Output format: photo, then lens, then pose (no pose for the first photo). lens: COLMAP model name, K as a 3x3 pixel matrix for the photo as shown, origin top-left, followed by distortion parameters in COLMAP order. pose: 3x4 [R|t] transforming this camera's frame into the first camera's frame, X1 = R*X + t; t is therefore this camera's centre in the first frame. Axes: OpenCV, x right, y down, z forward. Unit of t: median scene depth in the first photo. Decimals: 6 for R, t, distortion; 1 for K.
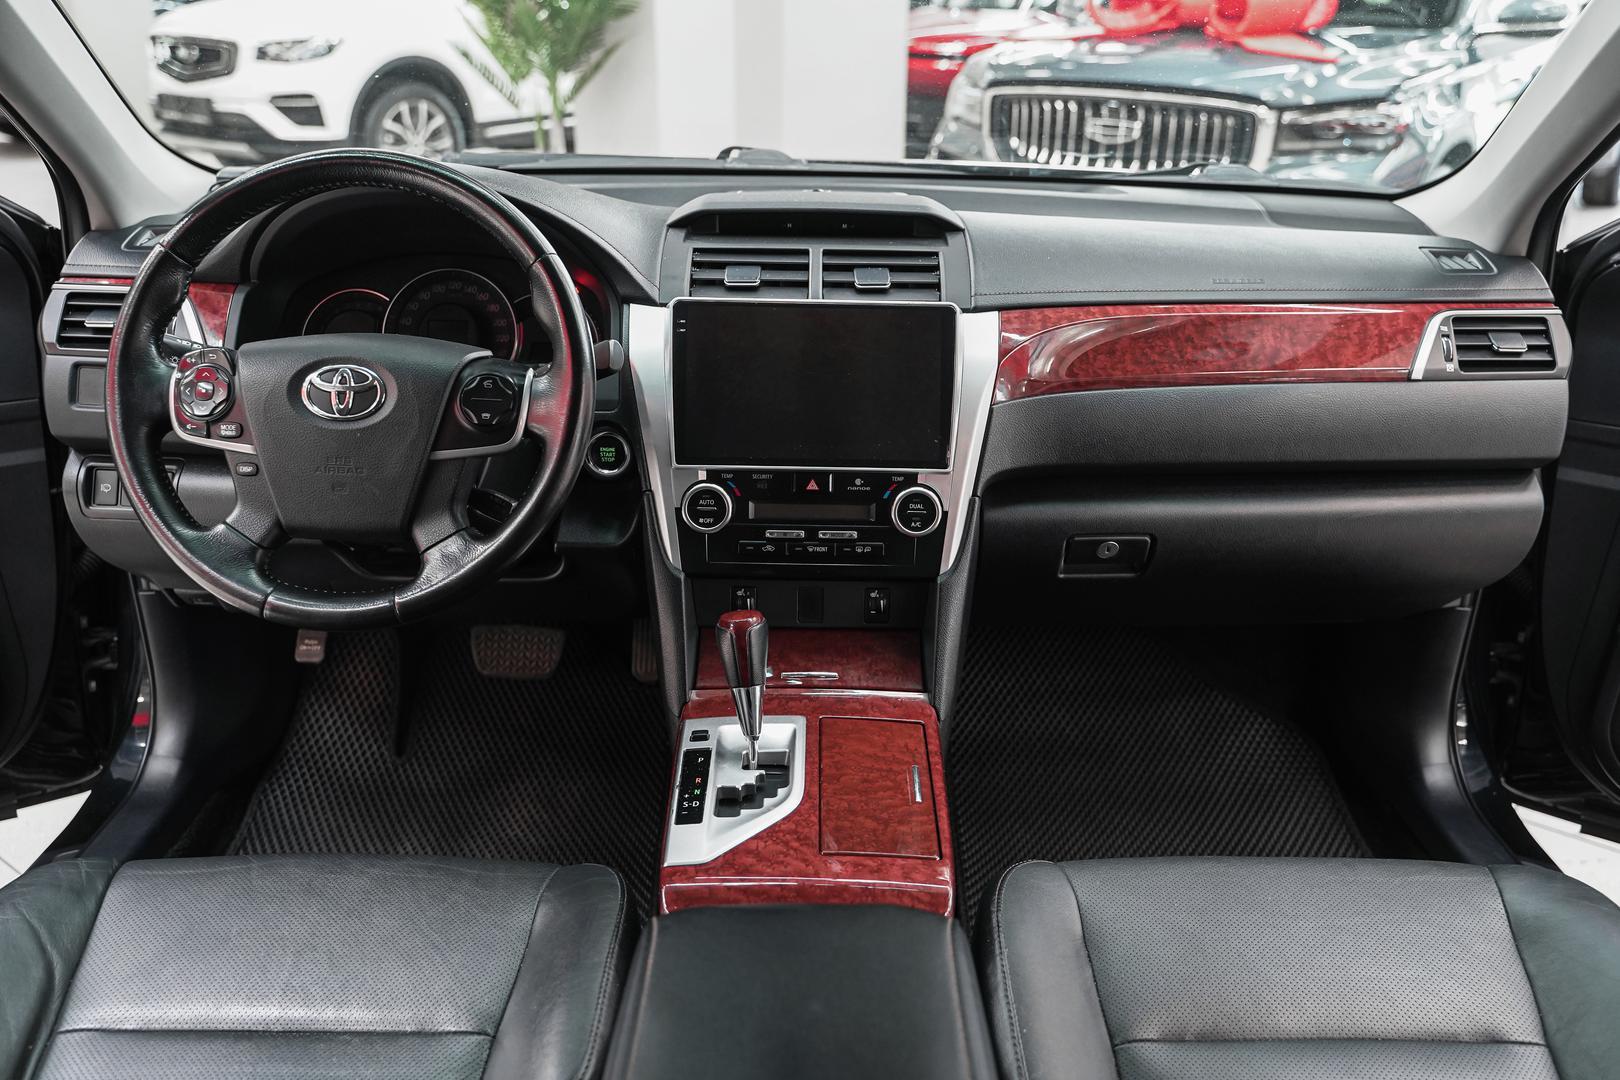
lens RADIAL K [[1318.2, 0, 832.0], [0, 1318.2, 535.0], [0, 0, 1]] dist [-0.009893, -0.002060]
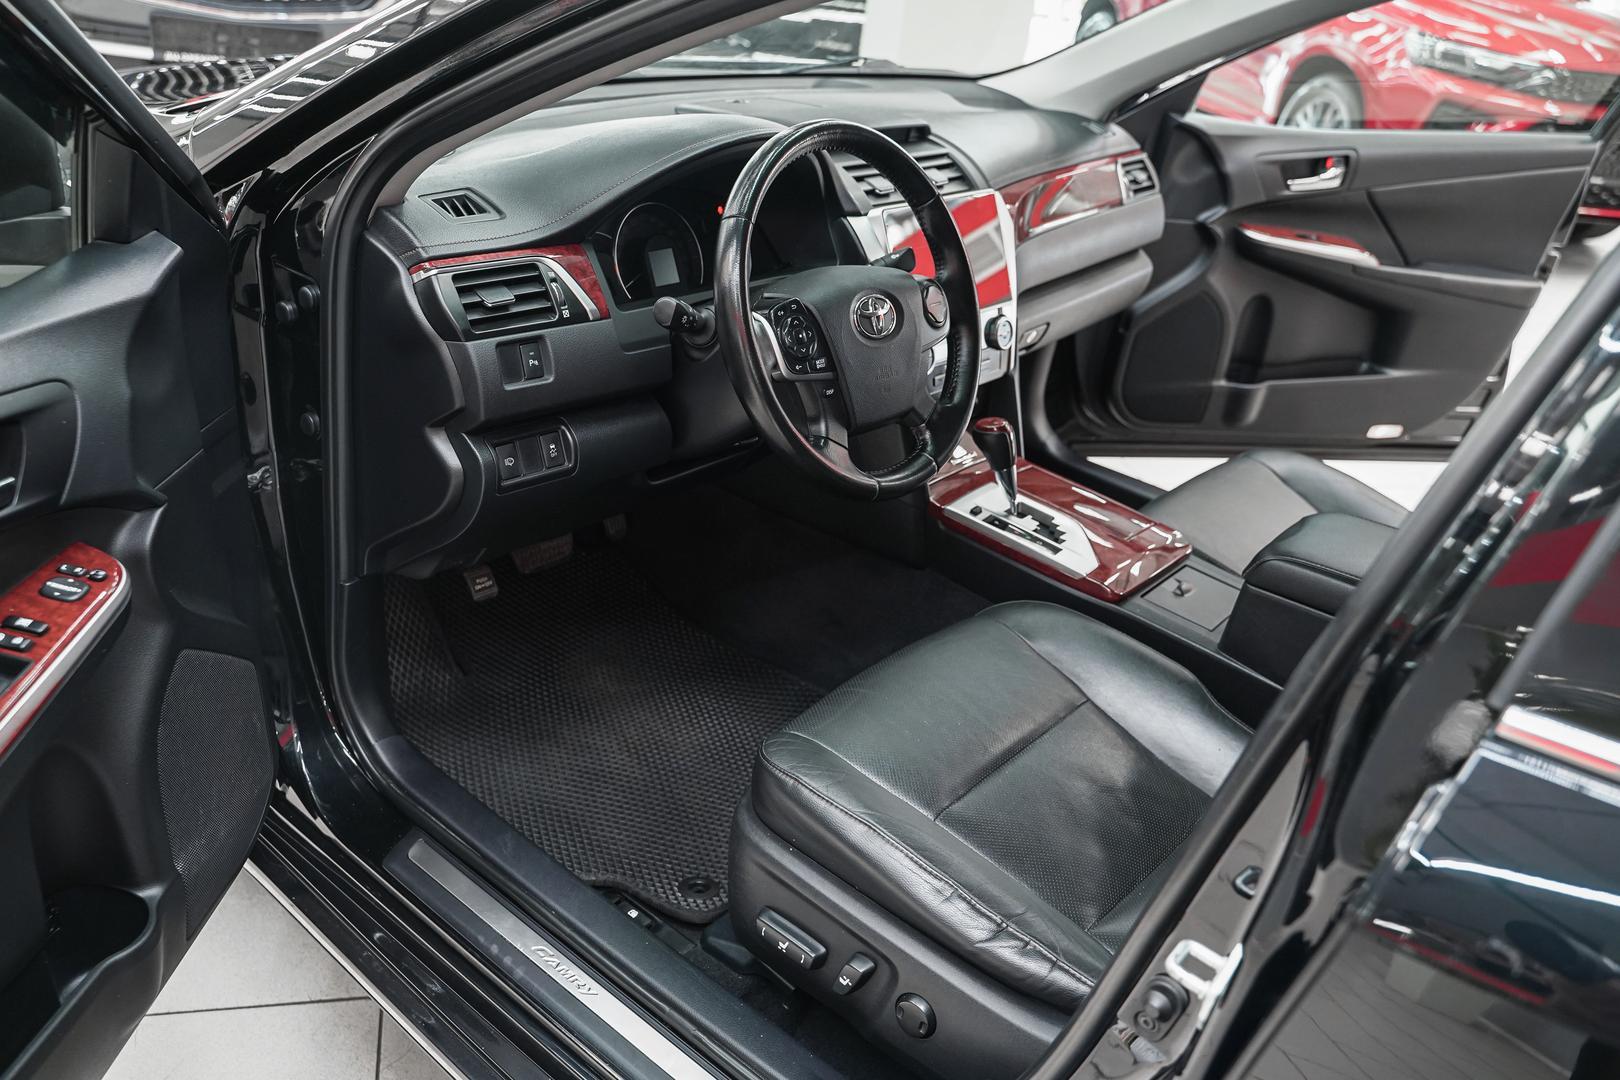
lens RADIAL K [[1318.2, 0, 832.0], [0, 1318.2, 535.0], [0, 0, 1]] dist [-0.009893, -0.002060]
pose [[0.639400, -0.293525, 0.710641, -1.184899], [0.173312, 0.955497, 0.238723, -0.188876], [-0.749087, -0.029477, 0.661816, 0.140586]]
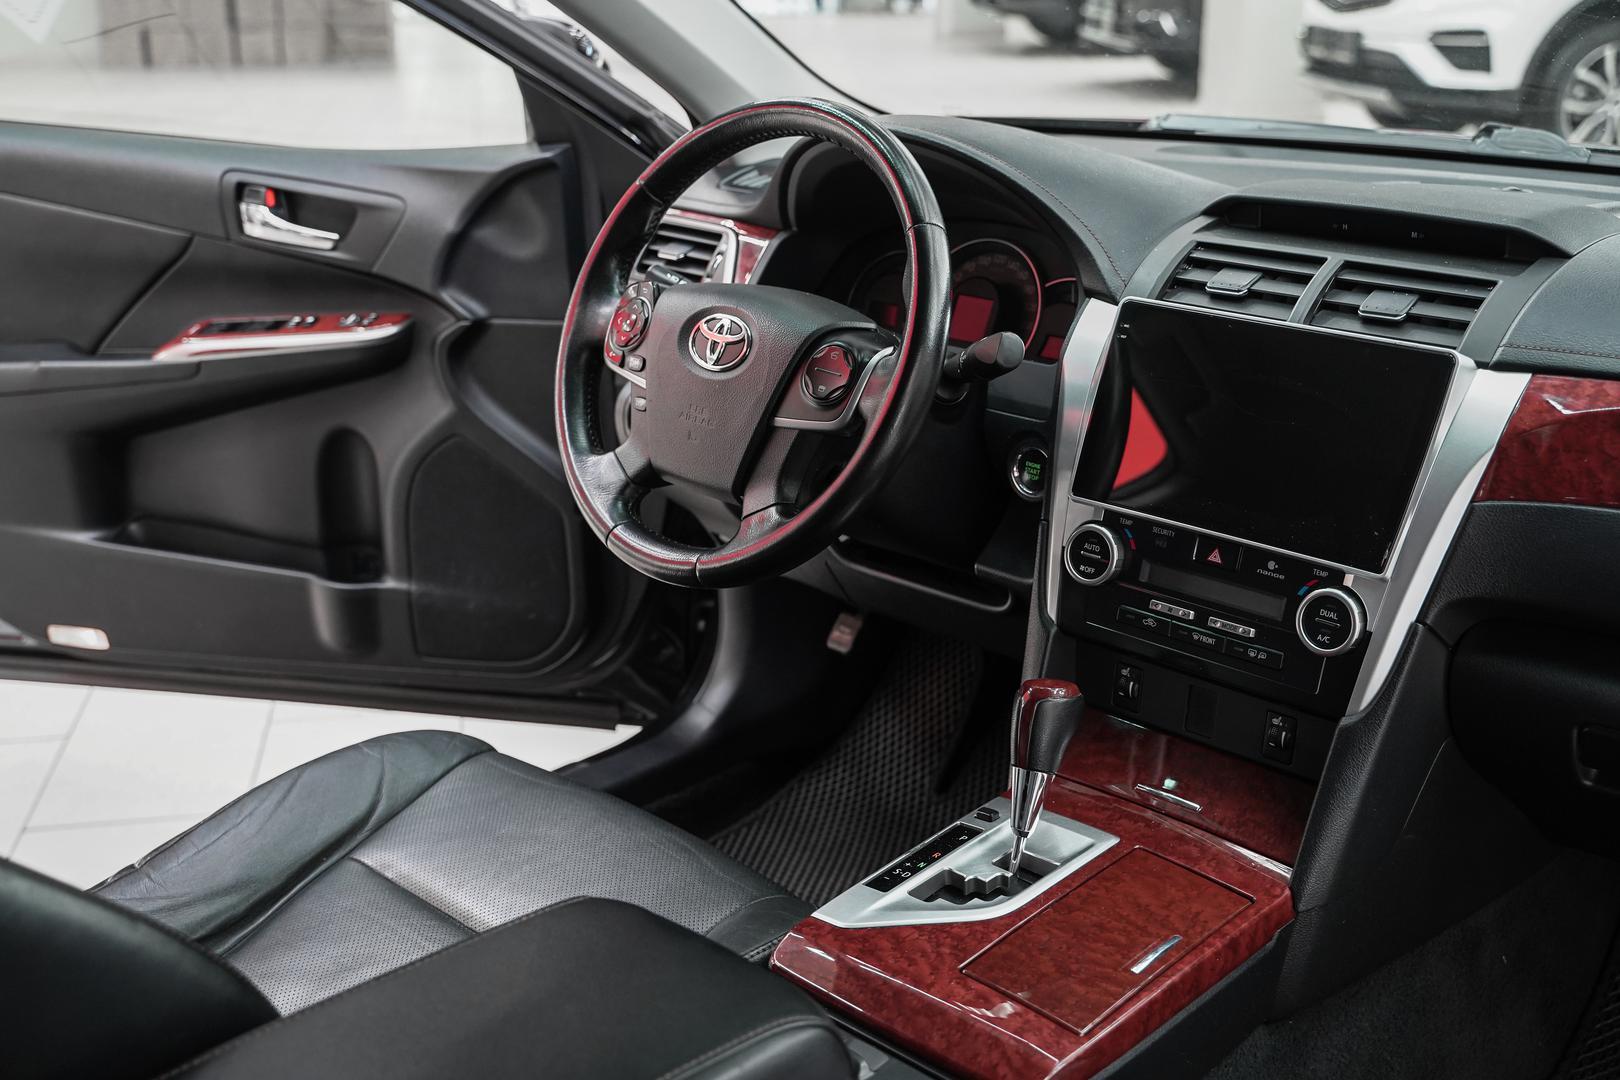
lens RADIAL K [[1807.6, 0, 797.1], [0, 1807.6, 523.4], [0, 0, 1]] dist [0.001656, -0.007626]
pose [[0.712698, 0.204054, -0.671136, 0.508319], [-0.241091, 0.969726, 0.038817, -0.037881], [0.658739, 0.134140, 0.740317, 0.056289]]
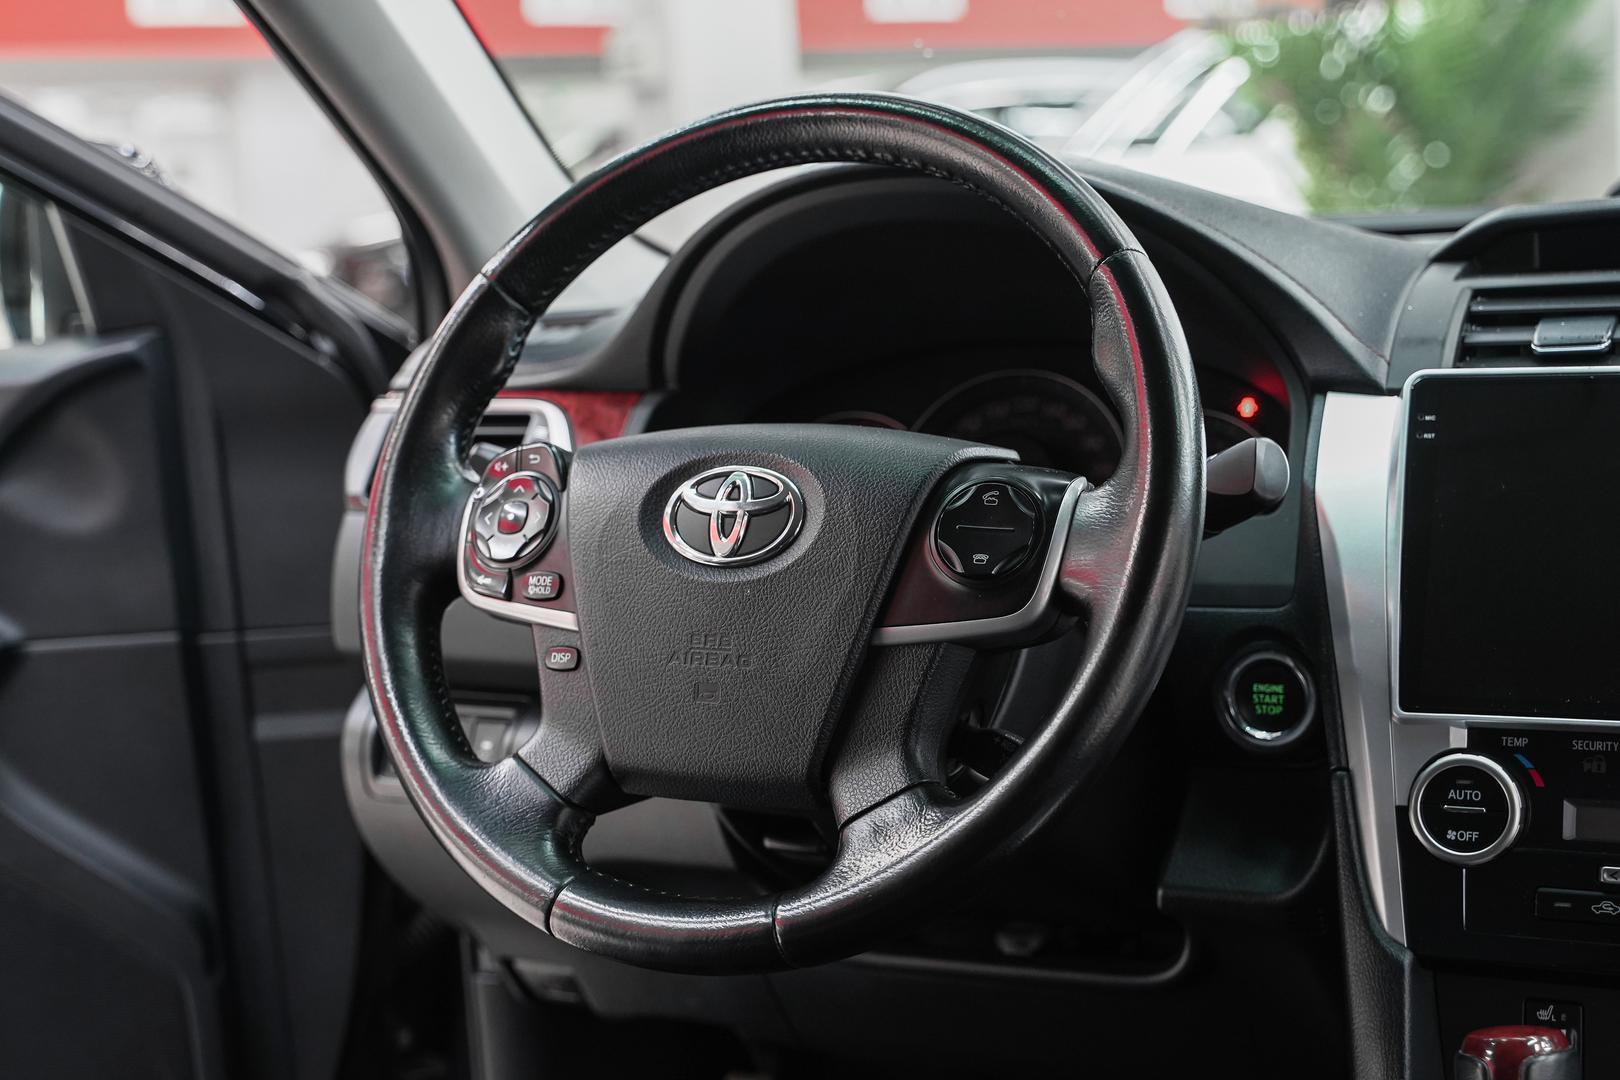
lens RADIAL K [[2474.3, 0, 772.3], [0, 2474.3, 533.4], [0, 0, 1]] dist [0.017796, -0.013864]
pose [[0.889307, -0.009566, -0.457210, 0.083417], [-0.103536, 0.969609, -0.221672, 0.100375], [0.445435, 0.244472, 0.861290, 0.129868]]
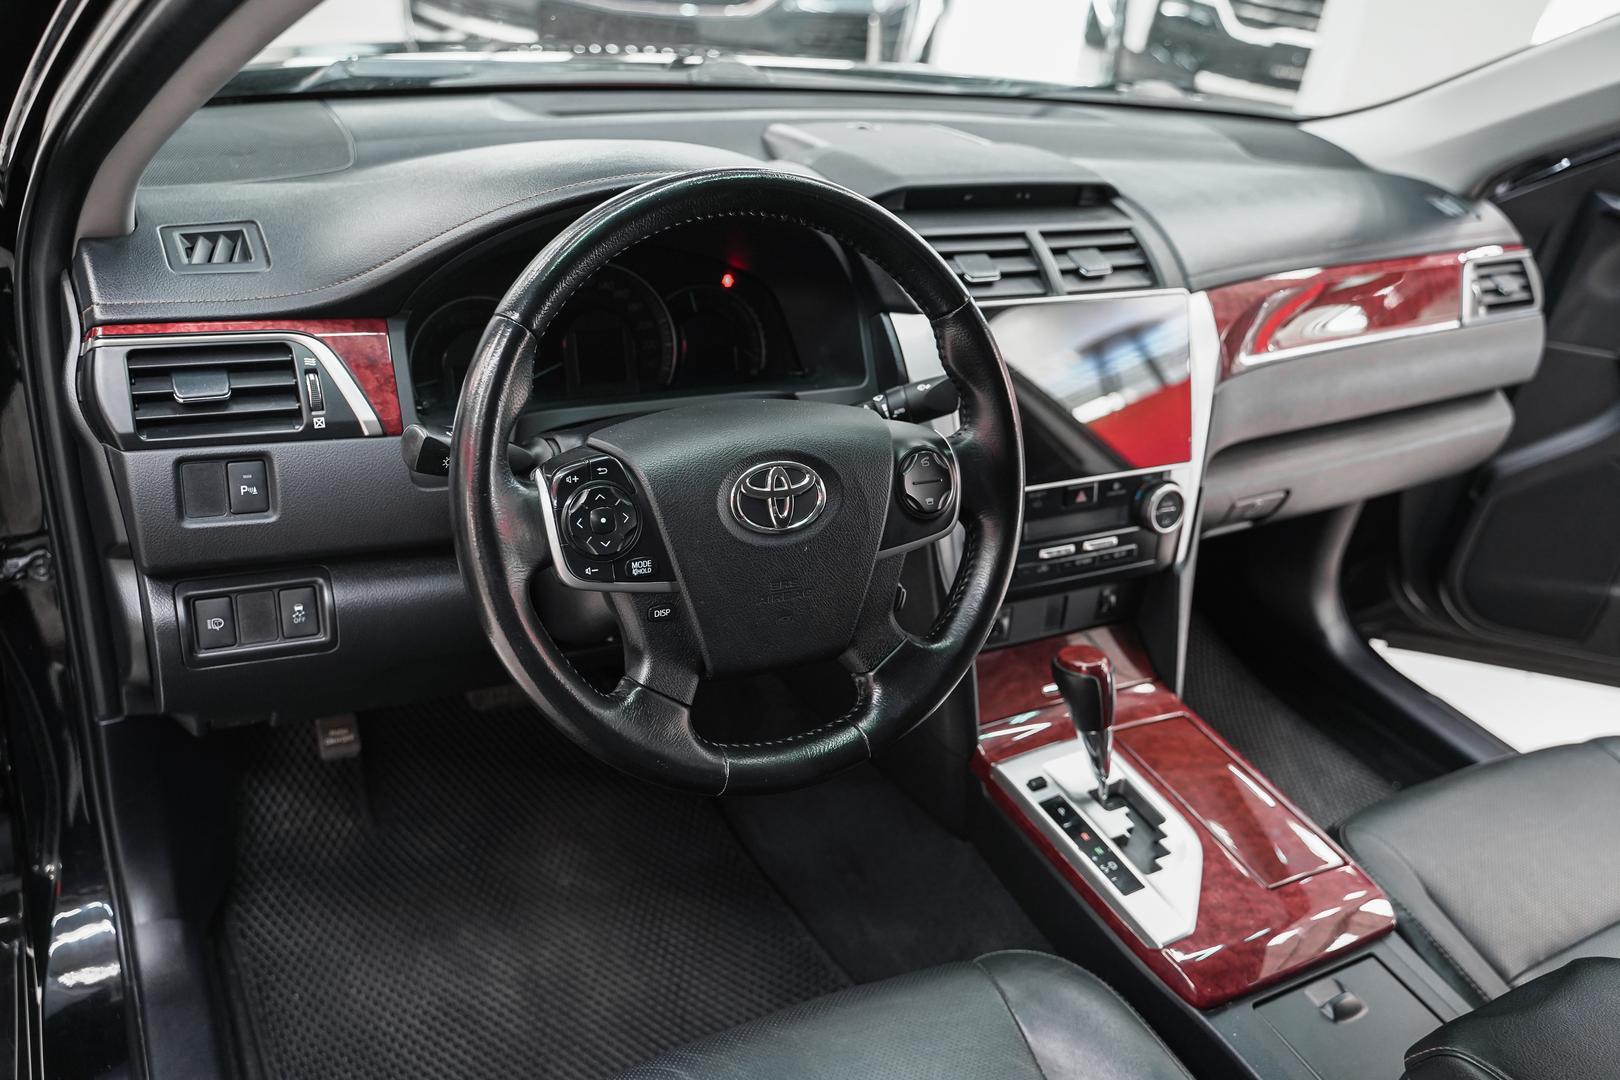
lens RADIAL K [[1321.4, 0, 812.8], [0, 1321.4, 527.3], [0, 0, 1]] dist [-0.004589, -0.000578]
pose [[0.879153, -0.144730, 0.454031, -0.609179], [0.067723, 0.981040, 0.181589, -0.198838], [-0.471704, -0.128896, 0.872285, 0.259198]]
